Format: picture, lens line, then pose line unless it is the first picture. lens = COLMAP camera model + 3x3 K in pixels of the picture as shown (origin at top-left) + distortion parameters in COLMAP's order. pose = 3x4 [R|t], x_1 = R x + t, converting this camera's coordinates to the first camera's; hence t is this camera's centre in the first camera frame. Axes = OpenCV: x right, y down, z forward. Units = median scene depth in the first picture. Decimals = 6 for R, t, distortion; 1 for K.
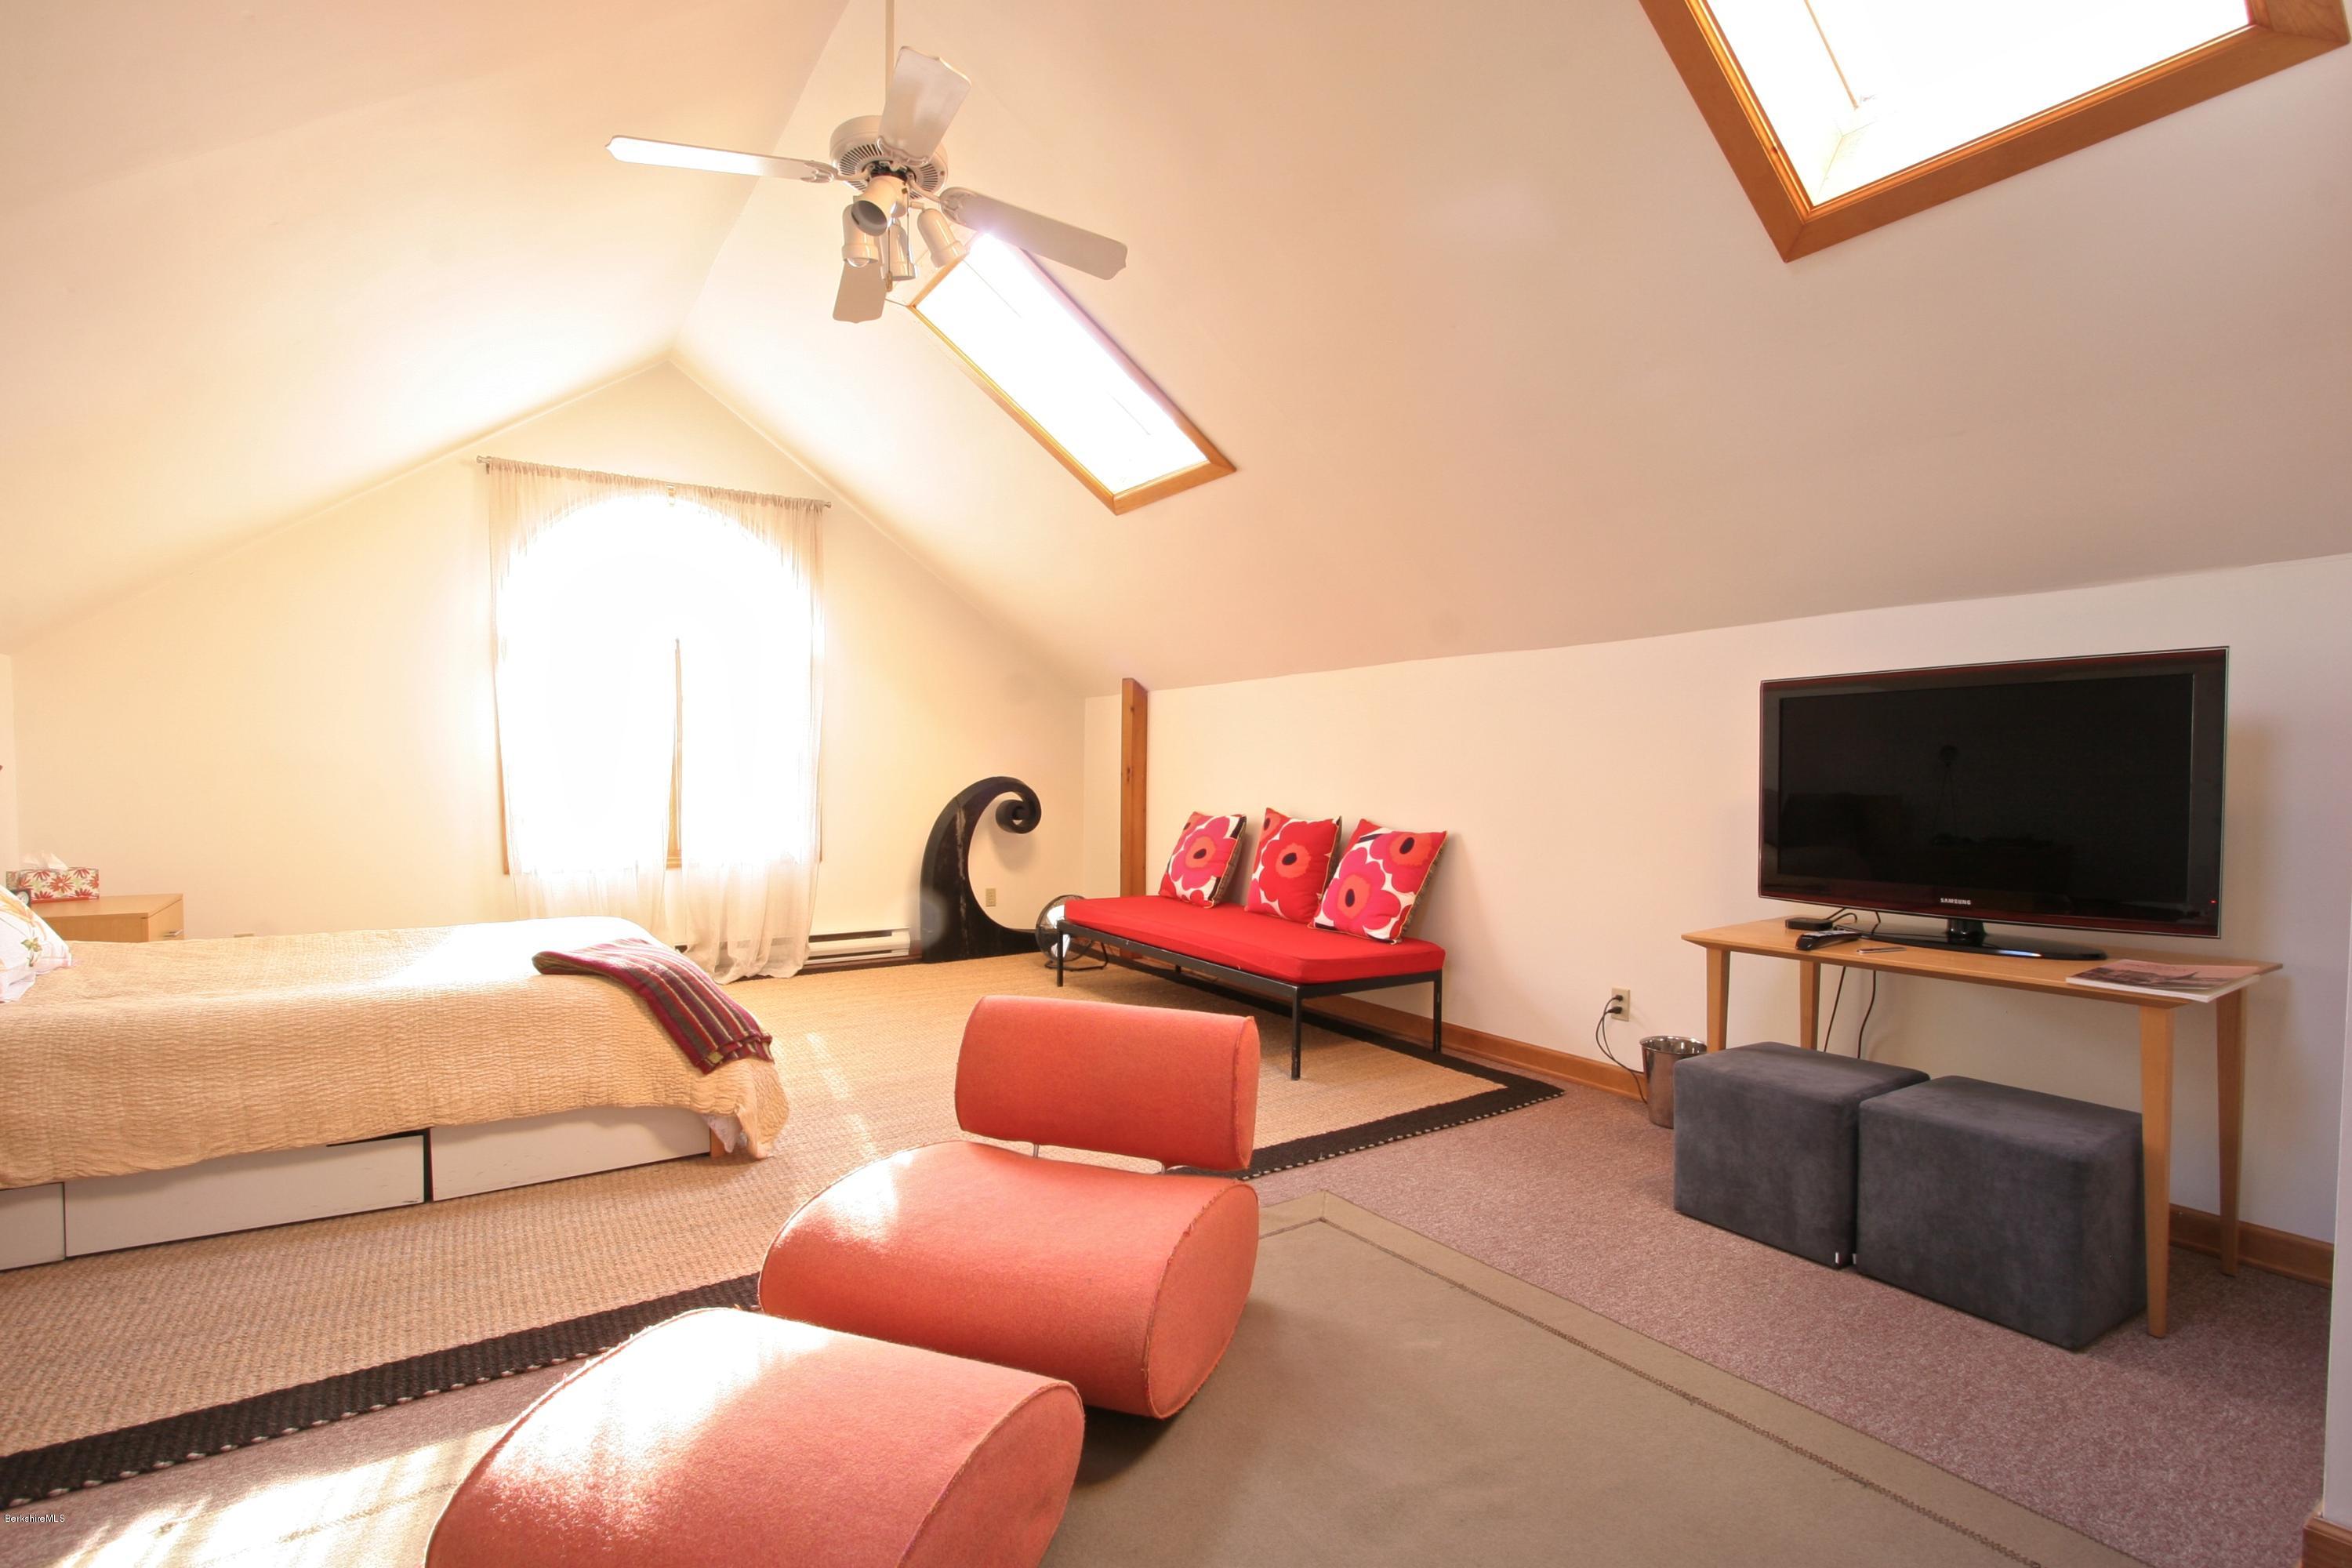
lens RADIAL K [[1088.3, 0, 1166.3], [0, 1088.3, 783.4], [0, 0, 1]] dist [-0.014851, 0.000513]
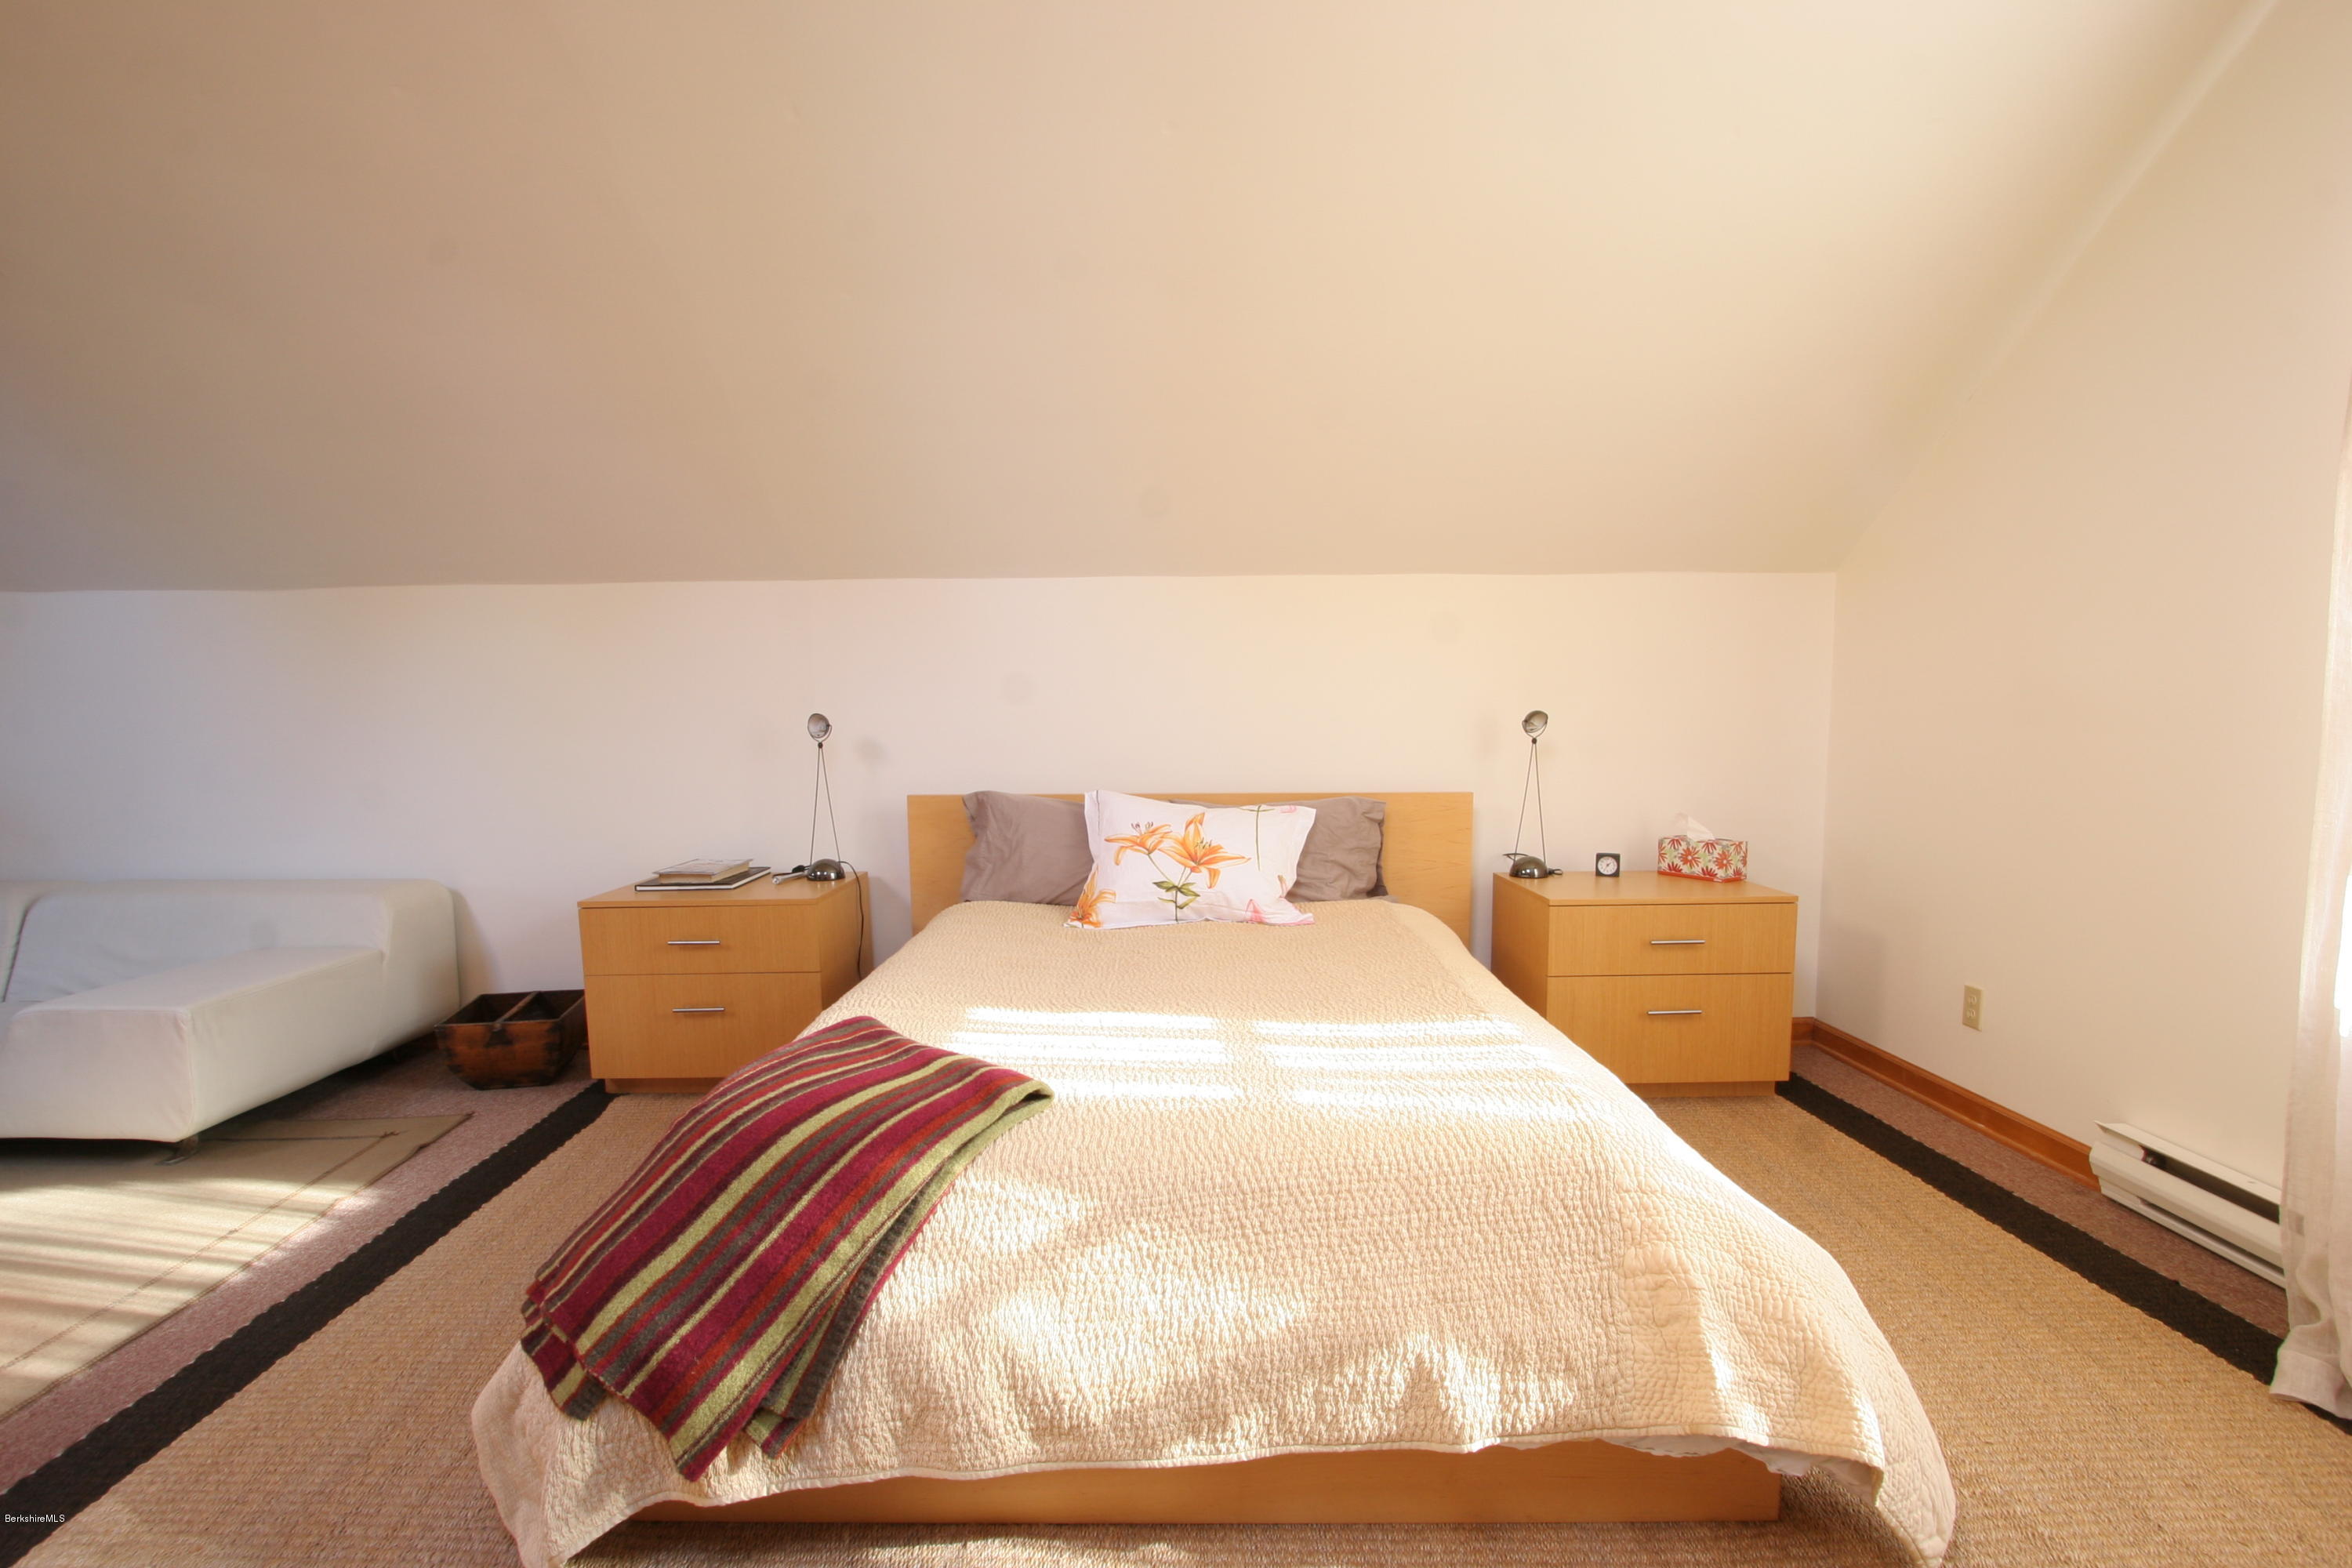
lens RADIAL K [[1088.3, 0, 1166.3], [0, 1088.3, 783.4], [0, 0, 1]] dist [-0.014851, 0.000513]
pose [[-0.565448, 0.055700, -0.822901, -0.121218], [-0.005051, 0.997465, 0.070986, -0.016800], [0.824769, 0.044295, -0.563733, 1.036553]]
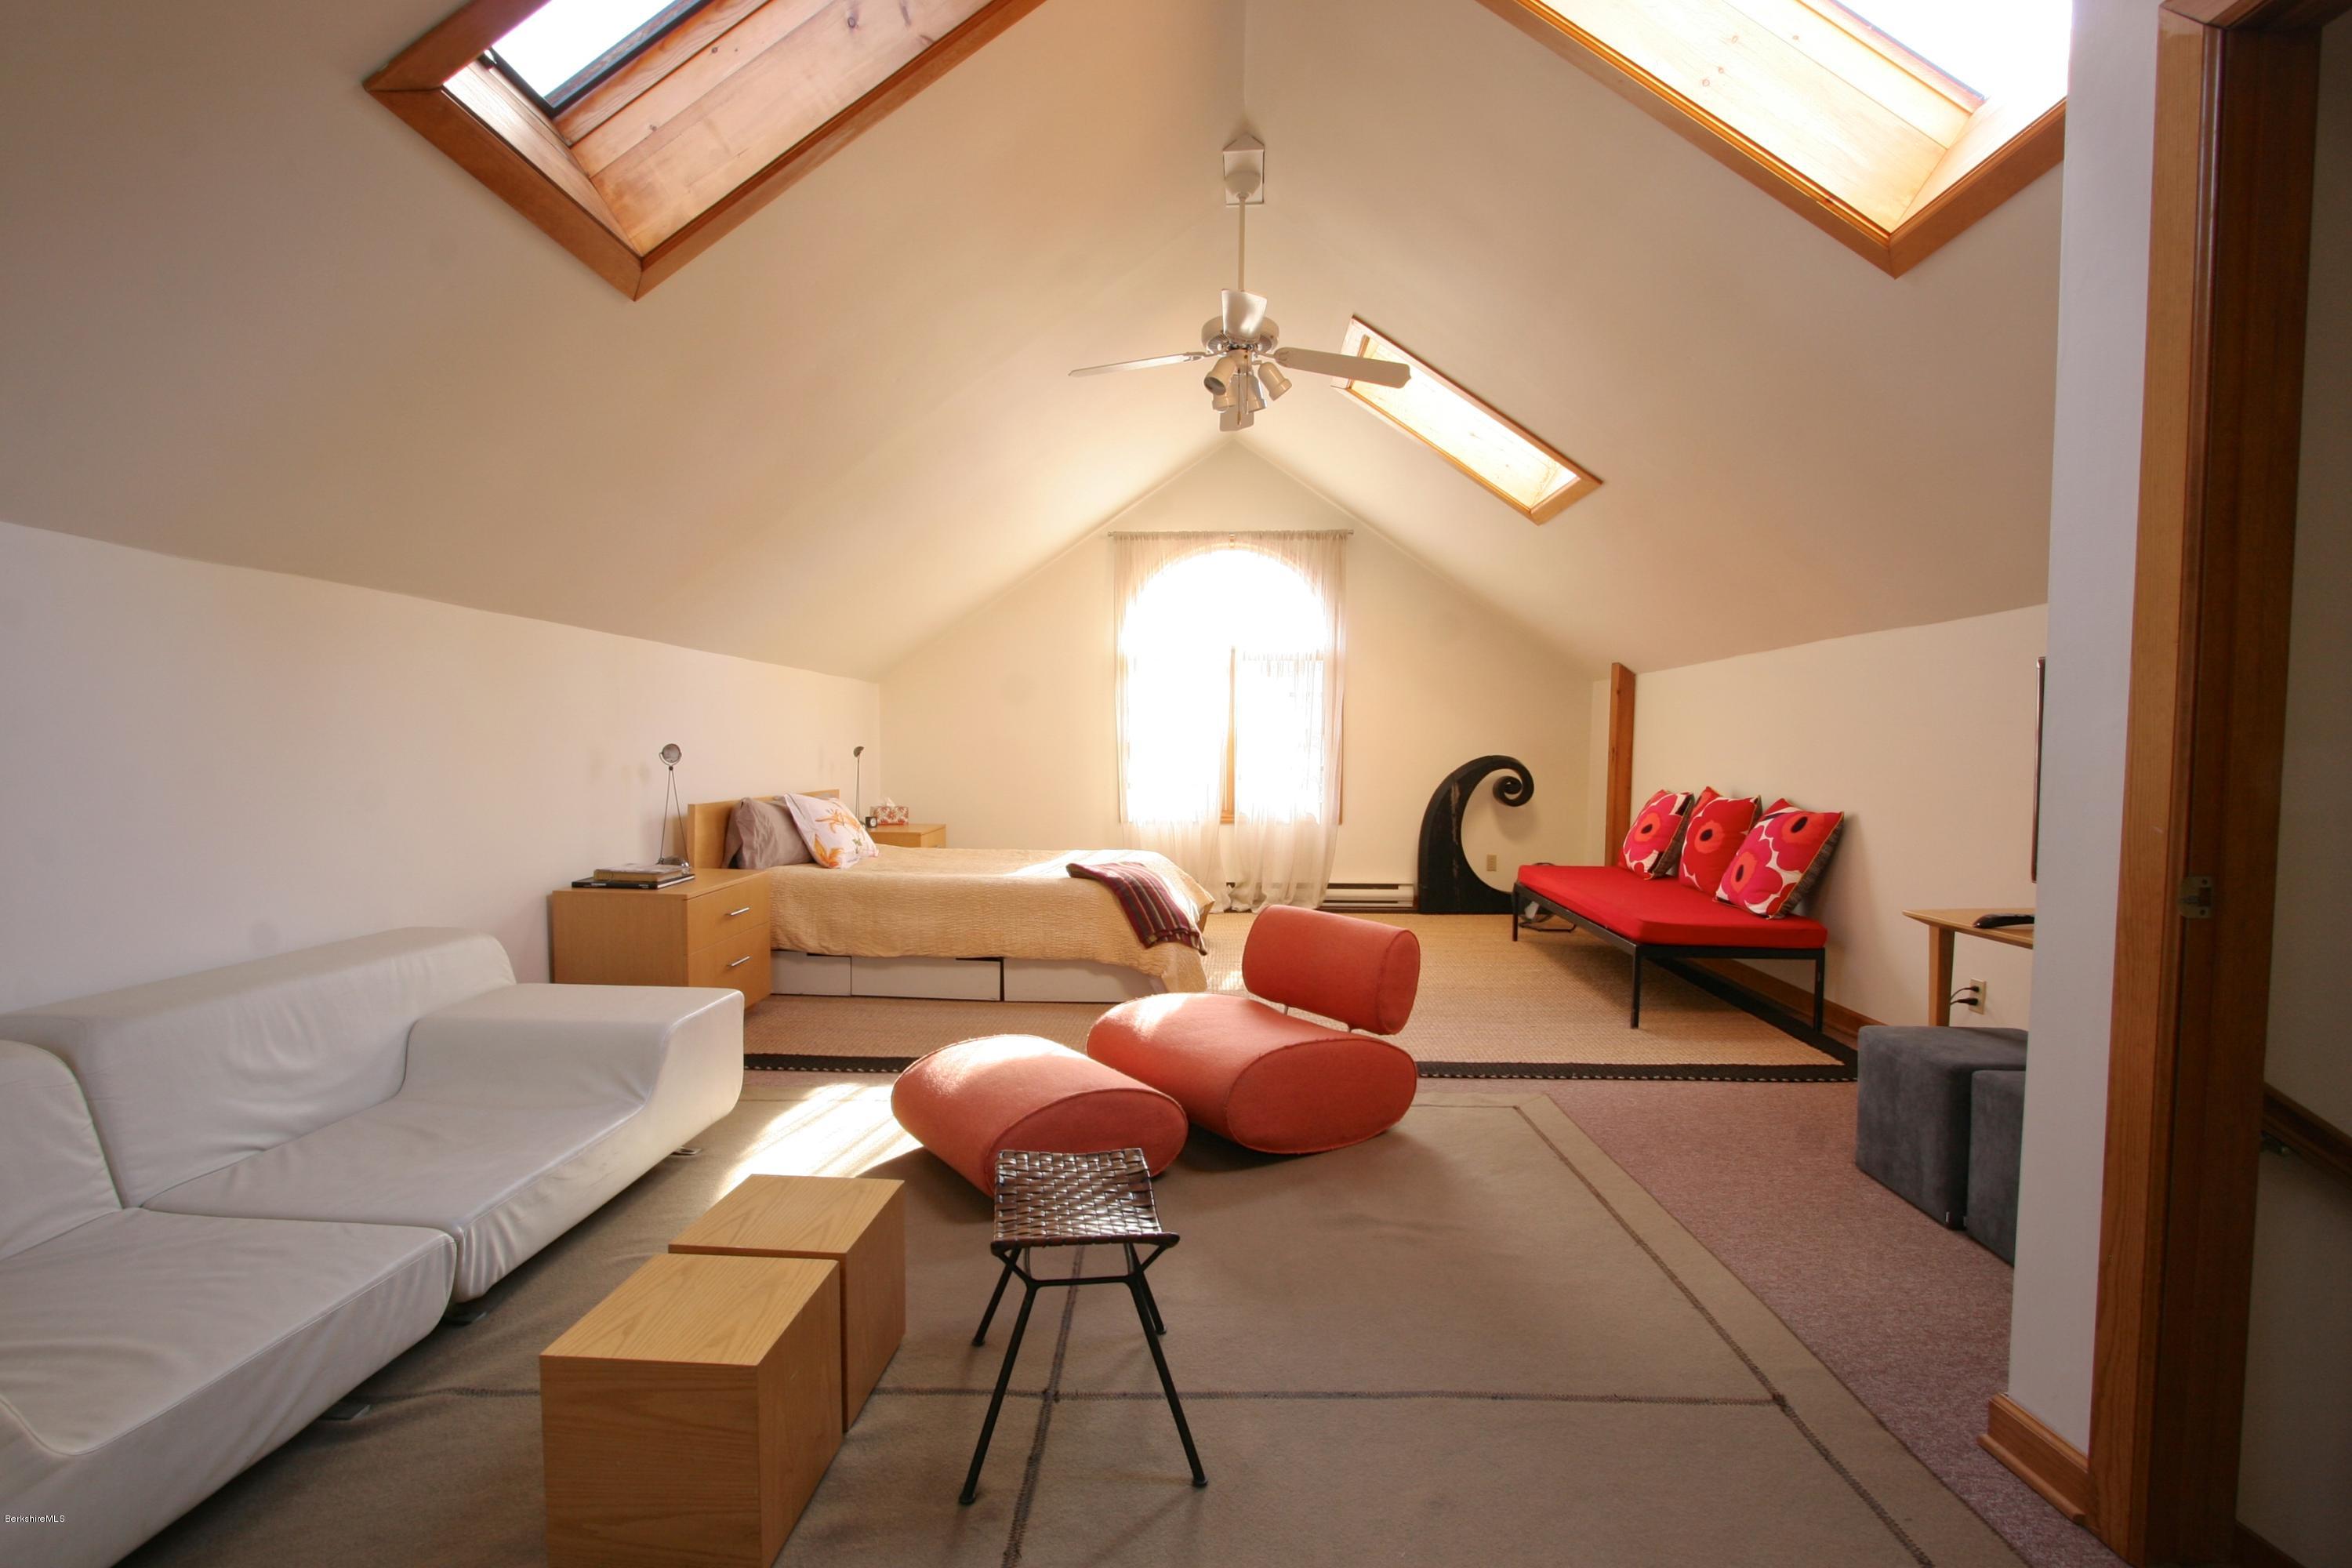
lens RADIAL K [[1105.3, 0, 1167.9], [0, 1105.3, 751.0], [0, 0, 1]] dist [-0.056646, 0.048187]
pose [[0.807978, 0.000828, -0.589212, 0.352455], [-0.006989, 0.999942, -0.008177, 0.001240], [0.589171, 0.010725, 0.807937, -0.167017]]
